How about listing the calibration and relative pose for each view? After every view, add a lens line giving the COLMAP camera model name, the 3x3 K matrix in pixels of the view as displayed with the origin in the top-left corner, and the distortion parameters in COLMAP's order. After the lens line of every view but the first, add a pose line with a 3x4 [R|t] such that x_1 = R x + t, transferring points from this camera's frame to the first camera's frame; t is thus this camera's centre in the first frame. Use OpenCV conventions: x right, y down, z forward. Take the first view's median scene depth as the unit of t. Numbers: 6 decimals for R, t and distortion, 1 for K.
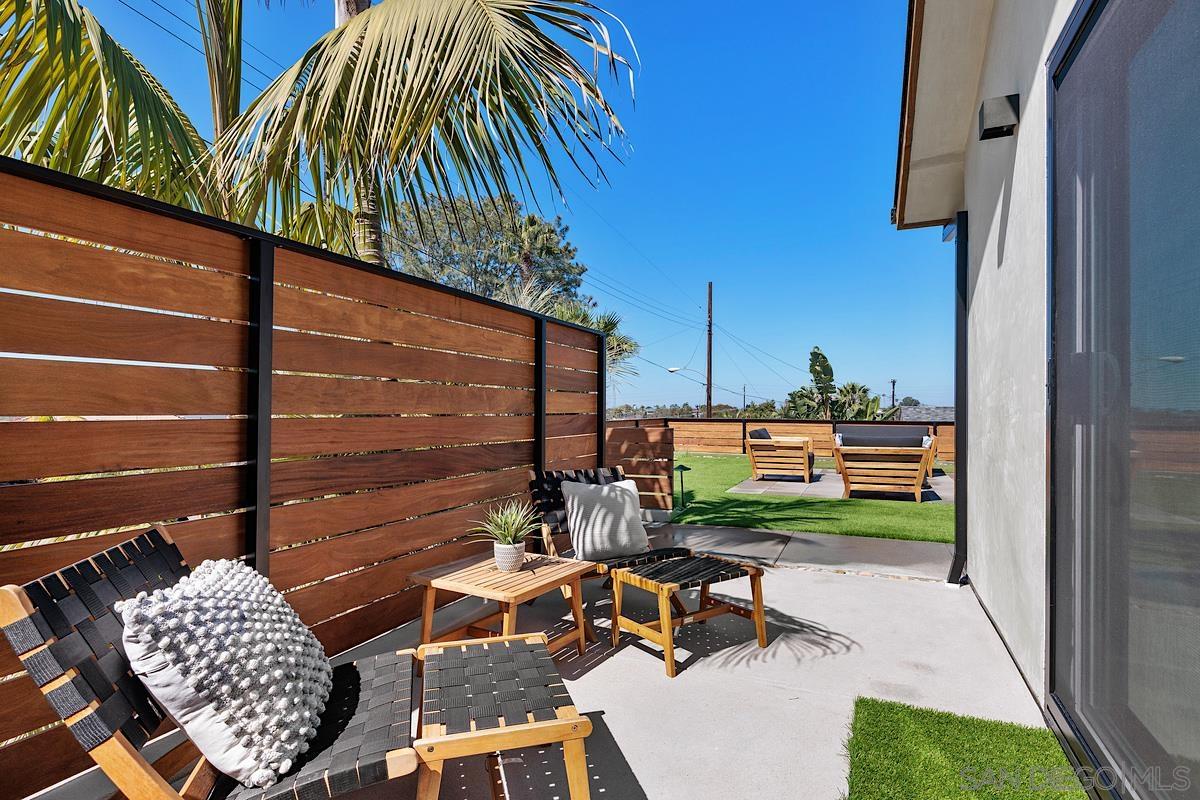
lens RADIAL K [[593.2, 0, 599.2], [0, 593.2, 402.2], [0, 0, 1]] dist [0.003327, -0.000038]
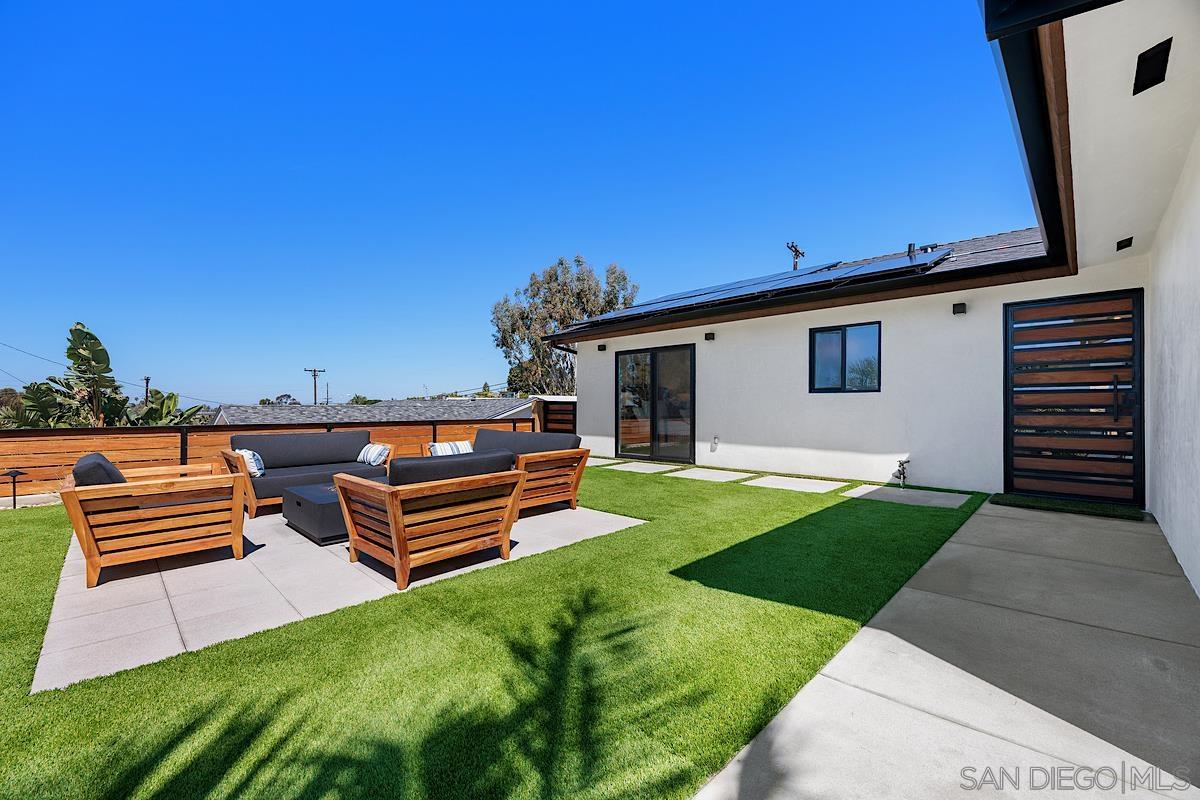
lens RADIAL K [[495.7, 0, 589.7], [0, 495.7, 402.3], [0, 0, 1]] dist [-0.002647, -0.000259]
pose [[0.351359, -0.002013, 0.936239, 0.022700], [-0.001487, 0.999995, 0.002708, 0.000980], [-0.936240, -0.002344, 0.351354, 0.208560]]
